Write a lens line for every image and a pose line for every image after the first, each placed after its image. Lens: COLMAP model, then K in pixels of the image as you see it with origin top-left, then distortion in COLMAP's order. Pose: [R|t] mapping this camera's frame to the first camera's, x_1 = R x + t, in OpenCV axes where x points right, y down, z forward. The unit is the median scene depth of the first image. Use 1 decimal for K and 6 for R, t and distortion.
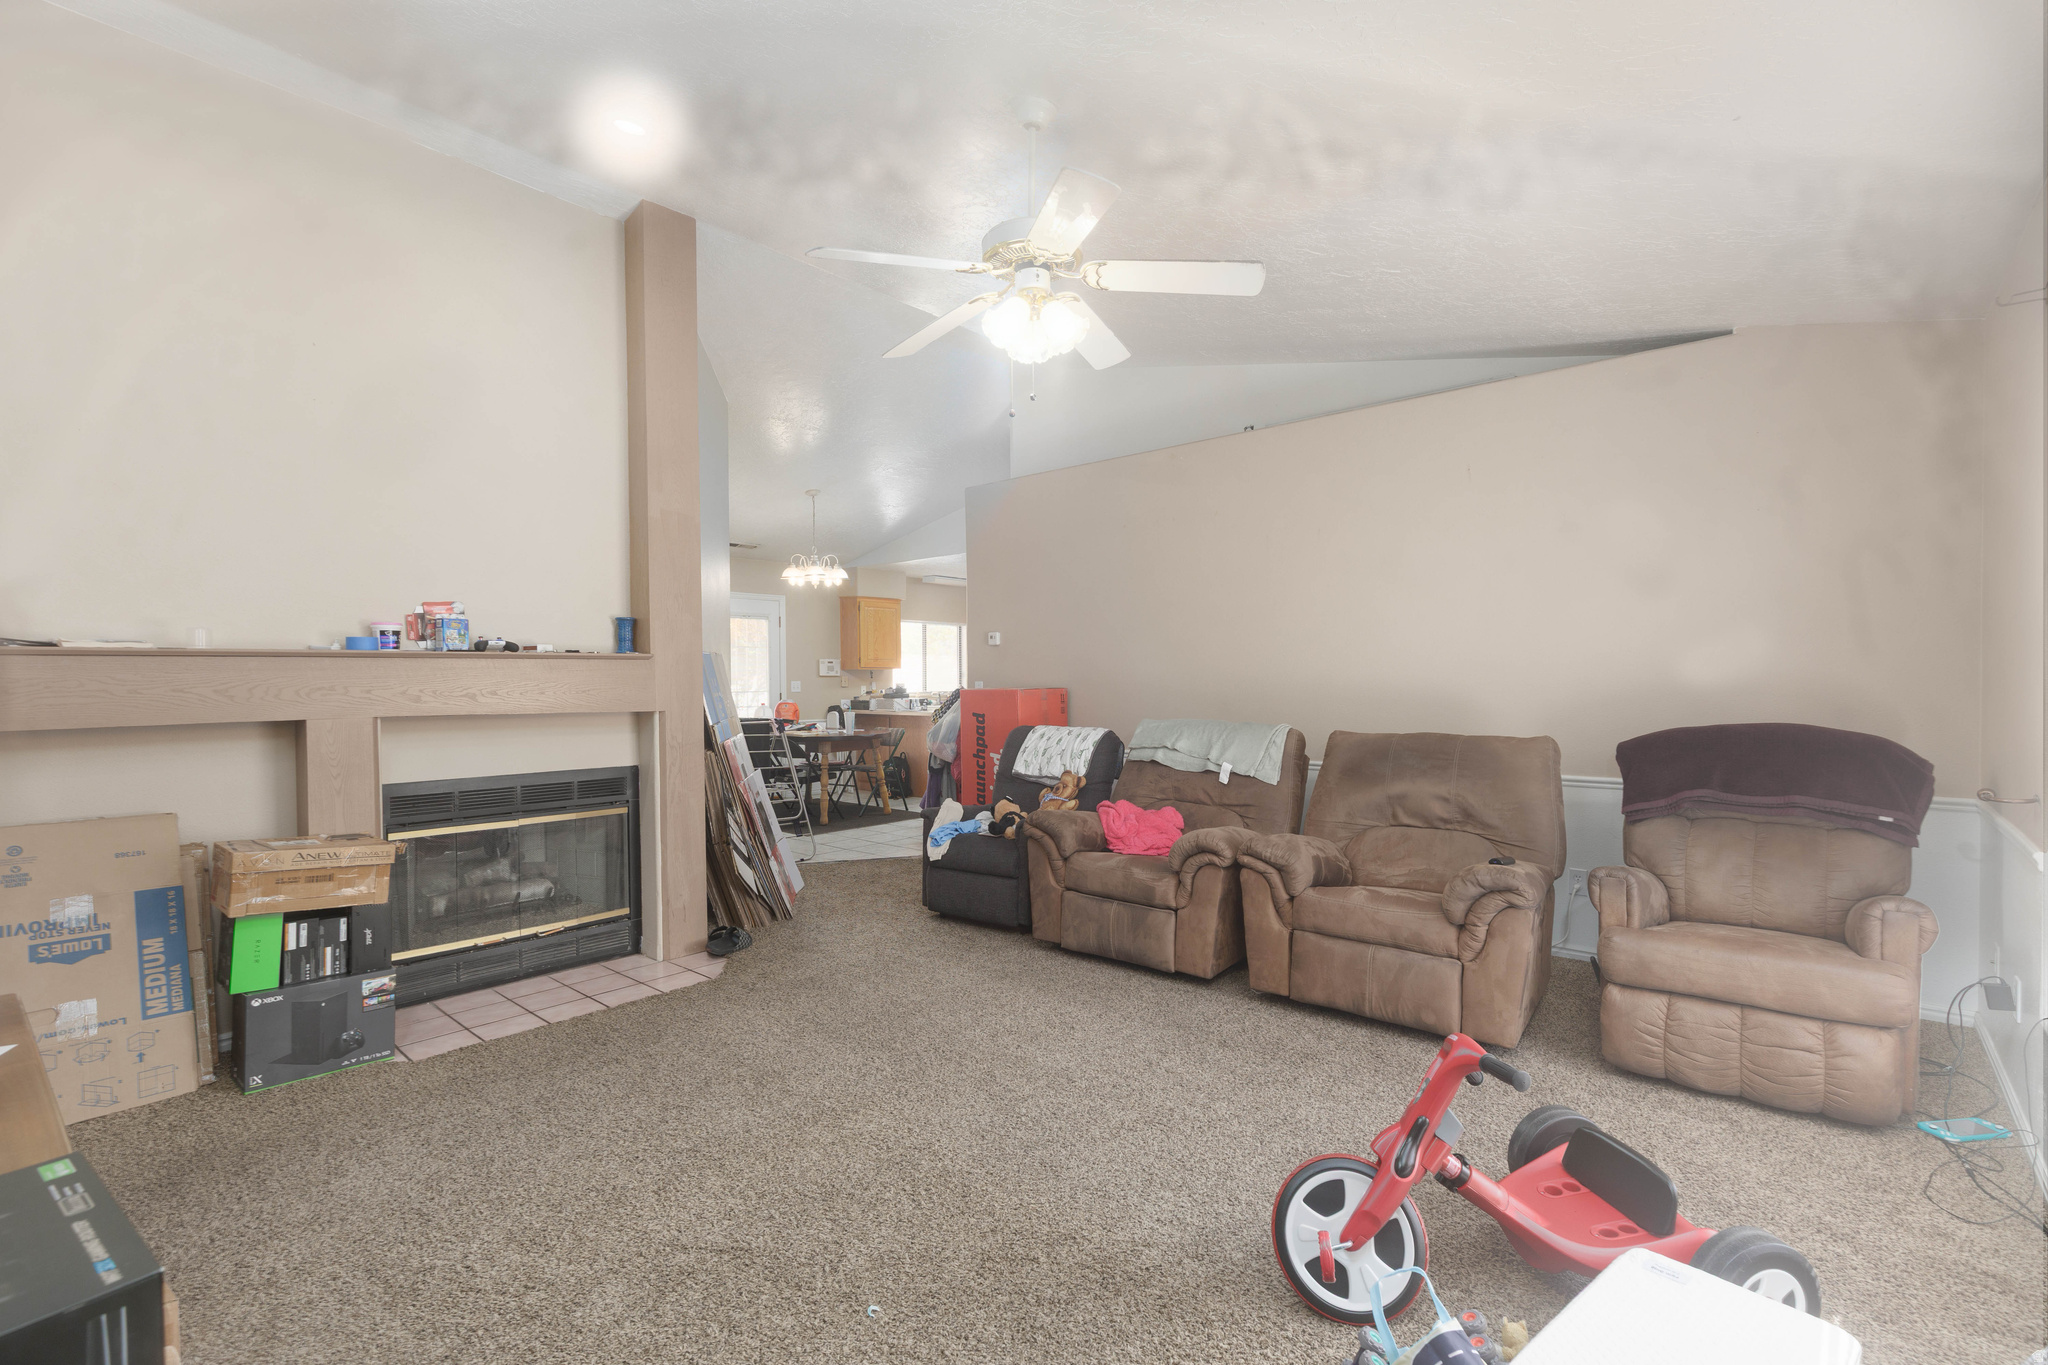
lens RADIAL K [[932.2, 0, 1031.0], [0, 932.2, 683.8], [0, 0, 1]] dist [0.000171, 0.000000]
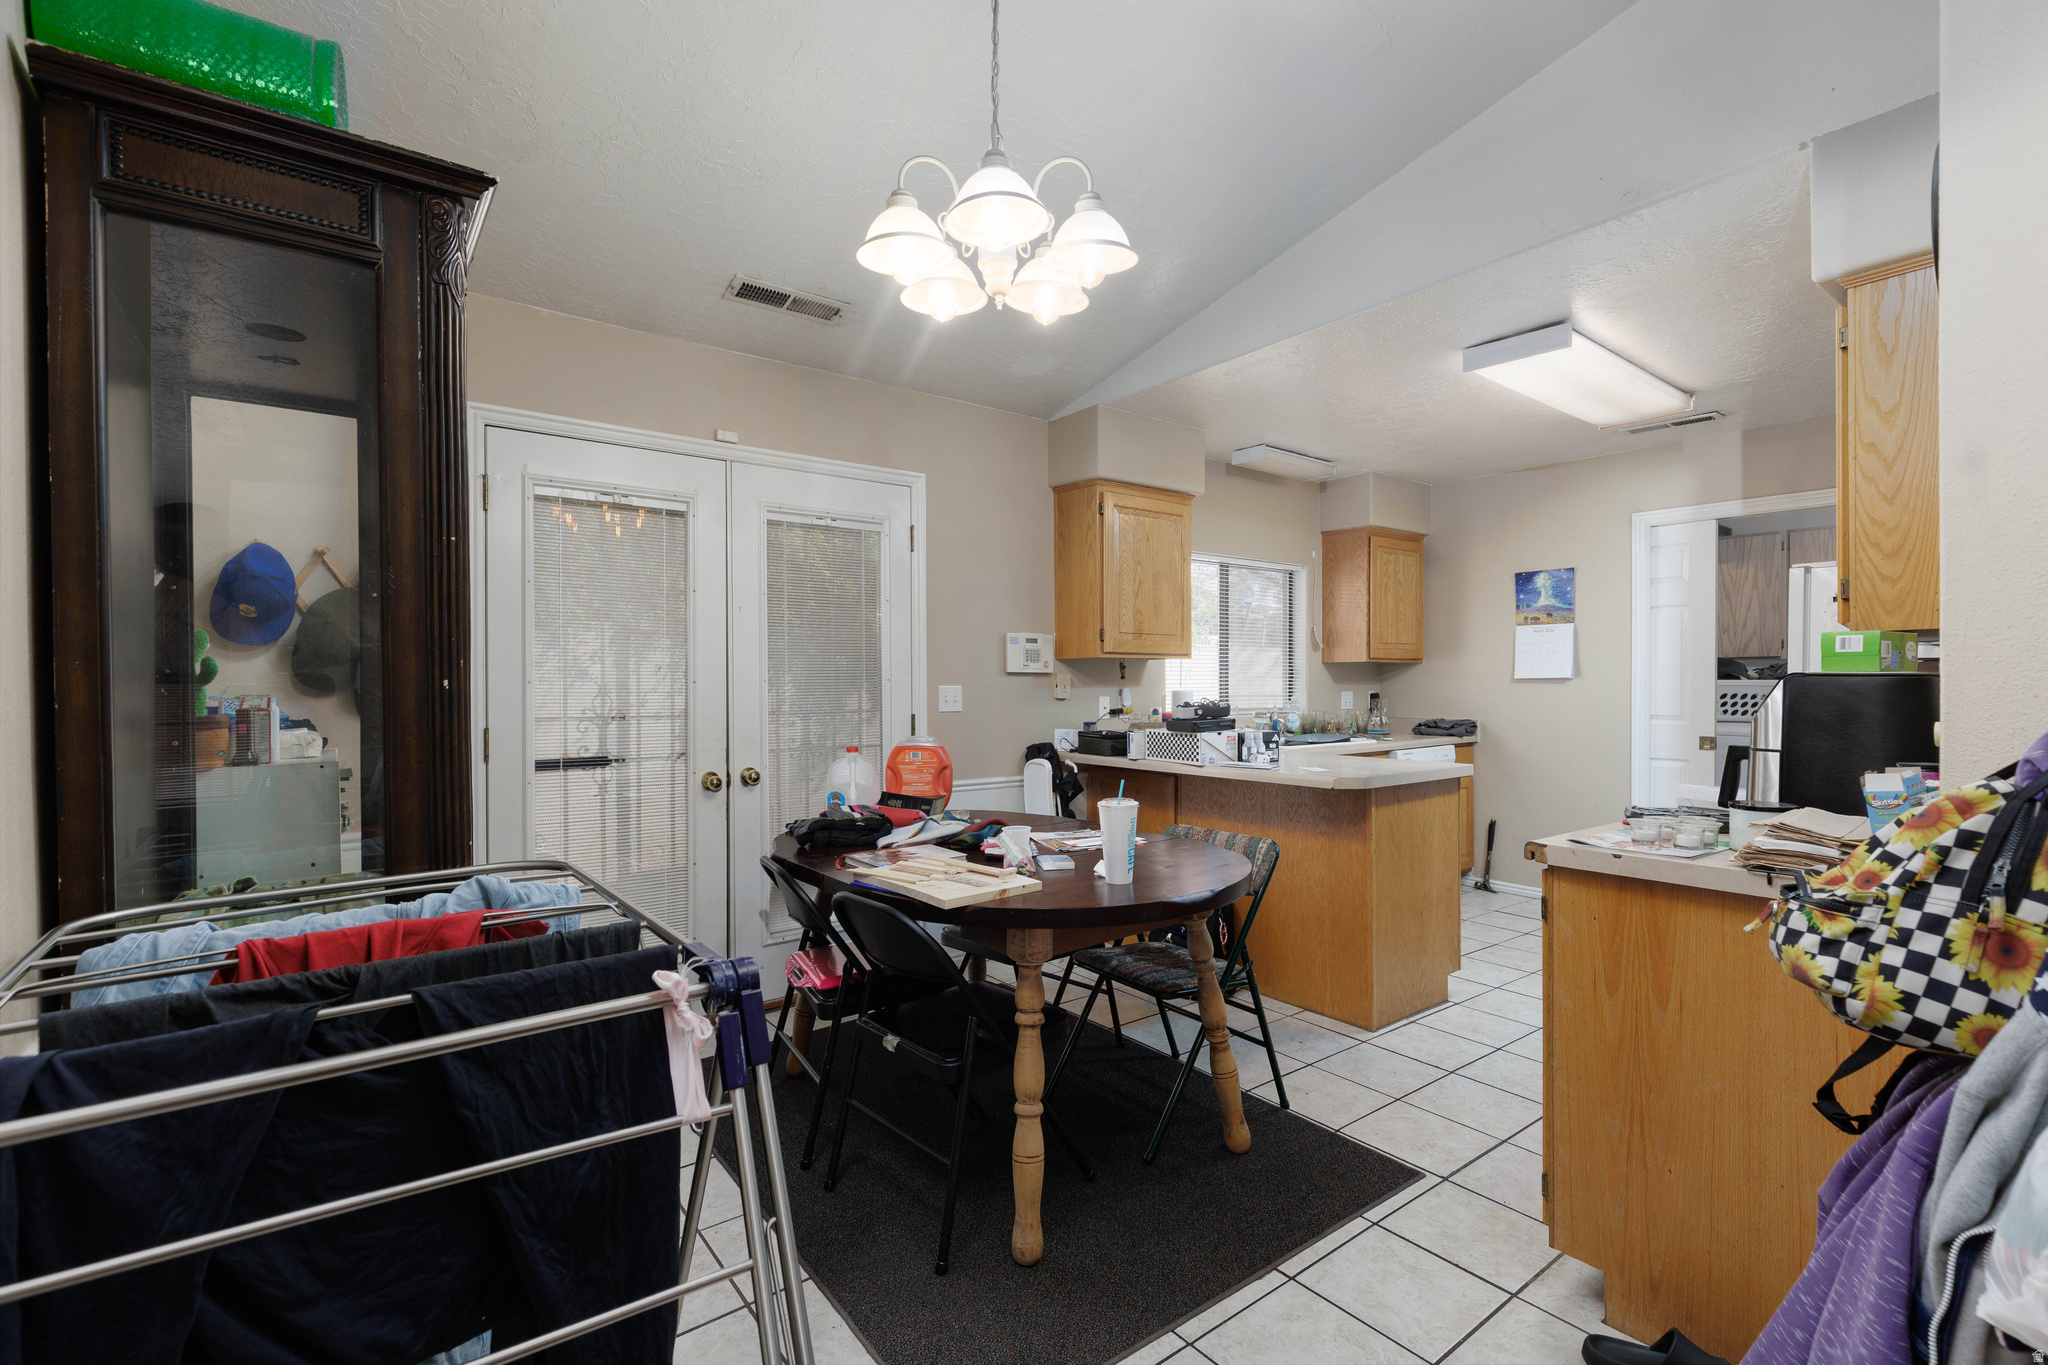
lens RADIAL K [[932.2, 0, 1021.0], [0, 932.2, 686.3], [0, 0, 1]] dist [0.000171, 0.000000]
pose [[0.979787, 0.003435, -0.200012, -0.135171], [-0.004282, 0.999984, -0.003802, -0.000905], [0.199996, 0.004581, 0.979786, 0.584853]]
